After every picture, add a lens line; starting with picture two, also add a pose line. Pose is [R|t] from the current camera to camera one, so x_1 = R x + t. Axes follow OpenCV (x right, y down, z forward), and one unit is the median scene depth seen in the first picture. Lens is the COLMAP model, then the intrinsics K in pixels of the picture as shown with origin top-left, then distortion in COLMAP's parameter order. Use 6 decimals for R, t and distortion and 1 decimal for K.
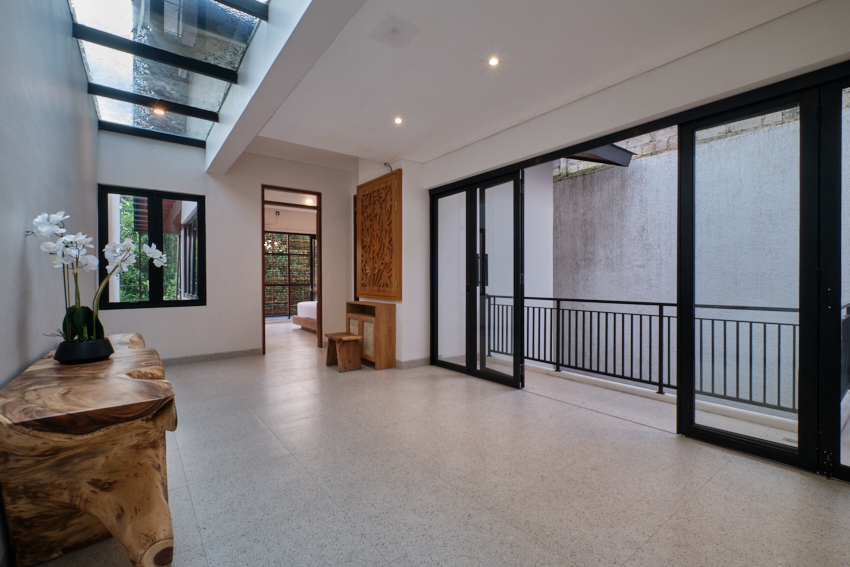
lens RADIAL K [[380.2, 0, 423.7], [0, 380.2, 282.3], [0, 0, 1]] dist [0.000536, 0.000104]
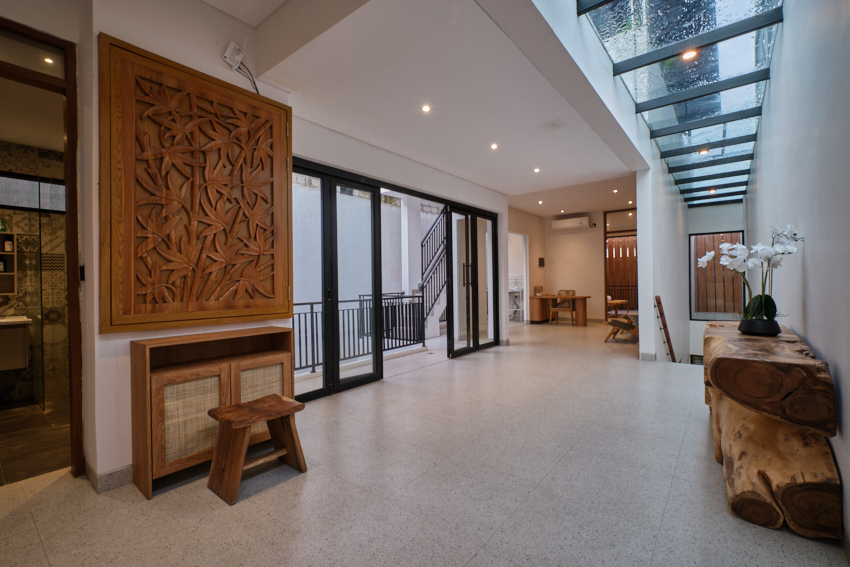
lens RADIAL K [[380.2, 0, 423.7], [0, 380.2, 282.3], [0, 0, 1]] dist [0.000536, 0.000104]
pose [[-0.254338, 0.005705, 0.967099, -0.783529], [0.020308, 0.999794, -0.000557, -0.006316], [-0.966902, 0.019499, -0.254401, 1.033229]]
